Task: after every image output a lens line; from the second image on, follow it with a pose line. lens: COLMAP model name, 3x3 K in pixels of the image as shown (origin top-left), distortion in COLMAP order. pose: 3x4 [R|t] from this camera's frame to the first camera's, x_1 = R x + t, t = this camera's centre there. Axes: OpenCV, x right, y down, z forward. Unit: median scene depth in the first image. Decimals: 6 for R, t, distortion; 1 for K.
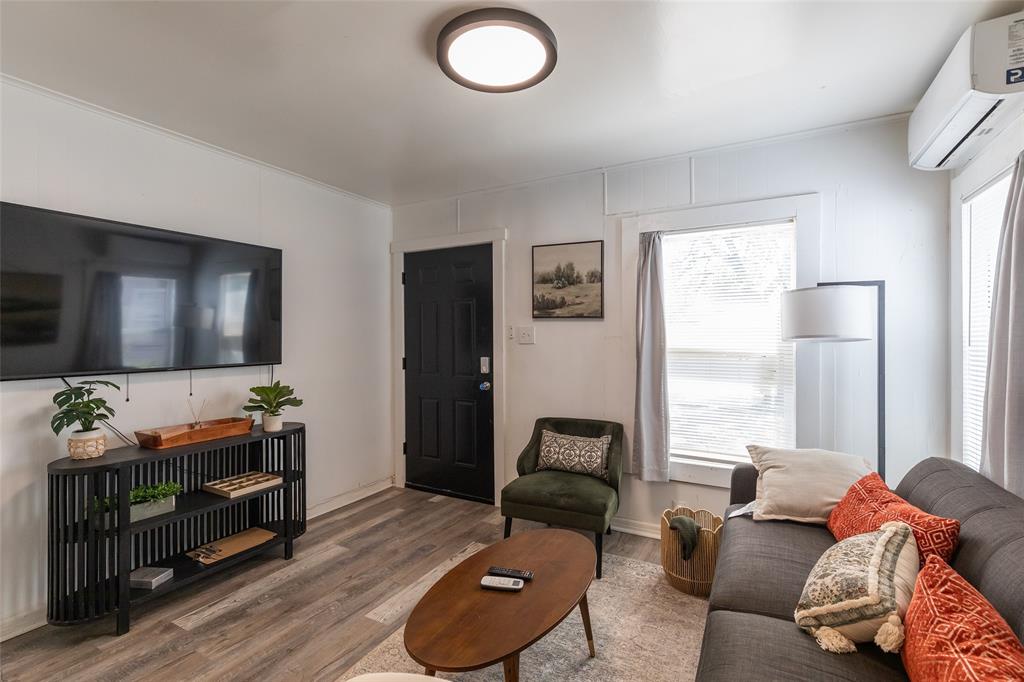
lens RADIAL K [[464.7, 0, 517.2], [0, 464.7, 336.6], [0, 0, 1]] dist [0.010612, -0.000177]
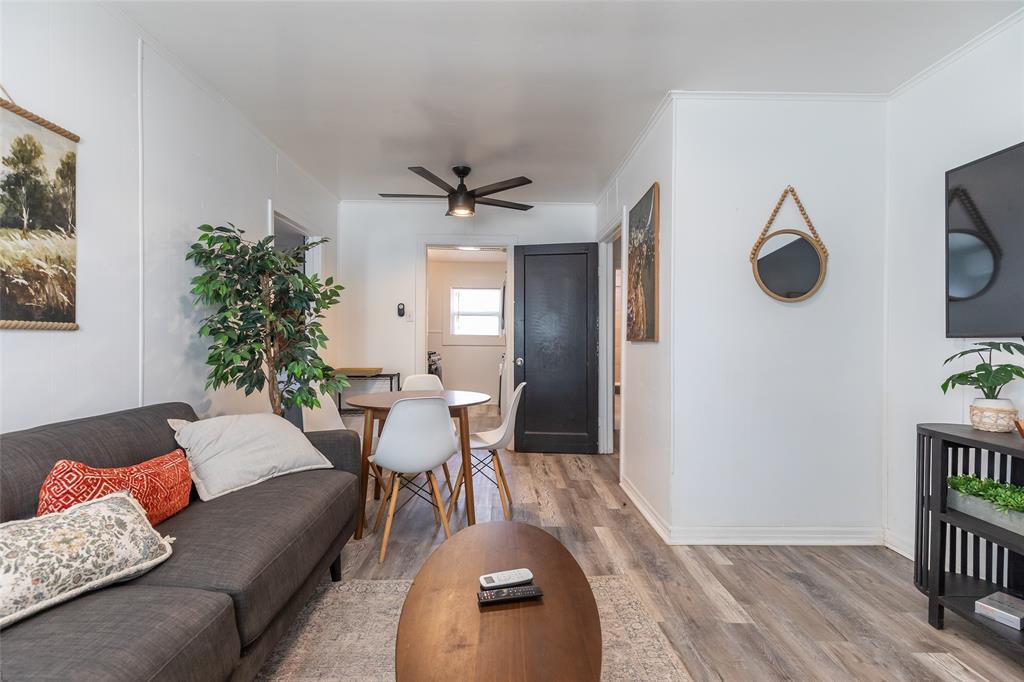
lens RADIAL K [[464.7, 0, 511.1], [0, 464.7, 343.5], [0, 0, 1]] dist [0.010612, -0.000177]
pose [[-0.868863, 0.000291, -0.495052, 0.202949], [-0.003307, 0.999974, 0.006391, 0.070509], [0.495041, 0.007190, -0.868840, 0.969144]]
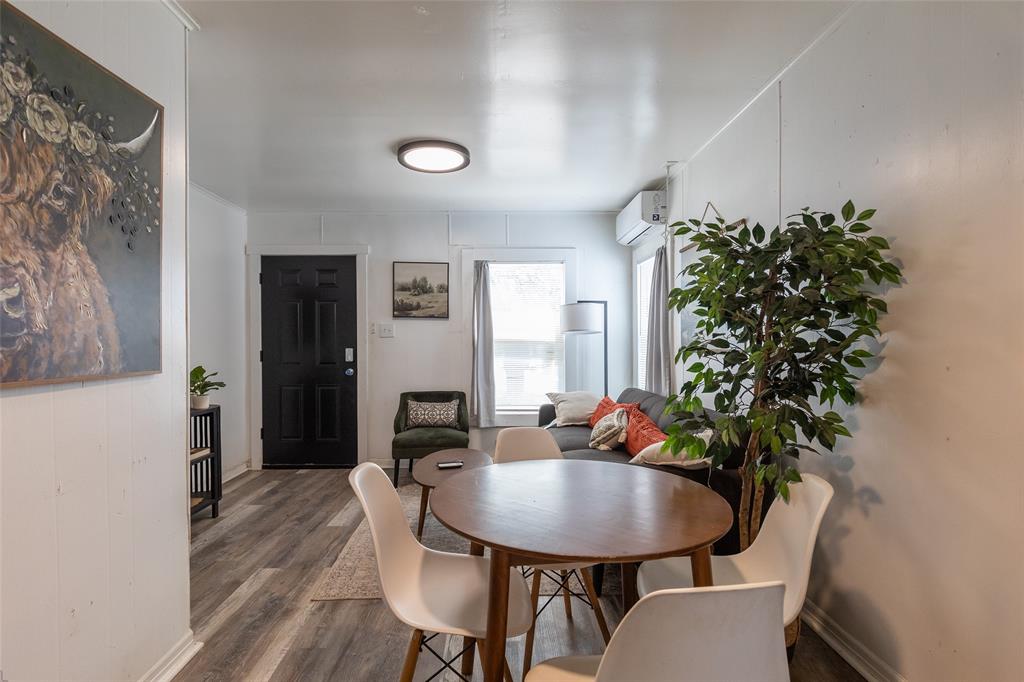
lens RADIAL K [[502.0, 0, 509.4], [0, 502.0, 342.7], [0, 0, 1]] dist [0.002322, 0.000079]
pose [[0.863129, -0.003612, 0.504970, -0.458079], [0.002802, 0.999993, 0.002363, 0.033747], [-0.504975, -0.000625, 0.863134, -0.433988]]
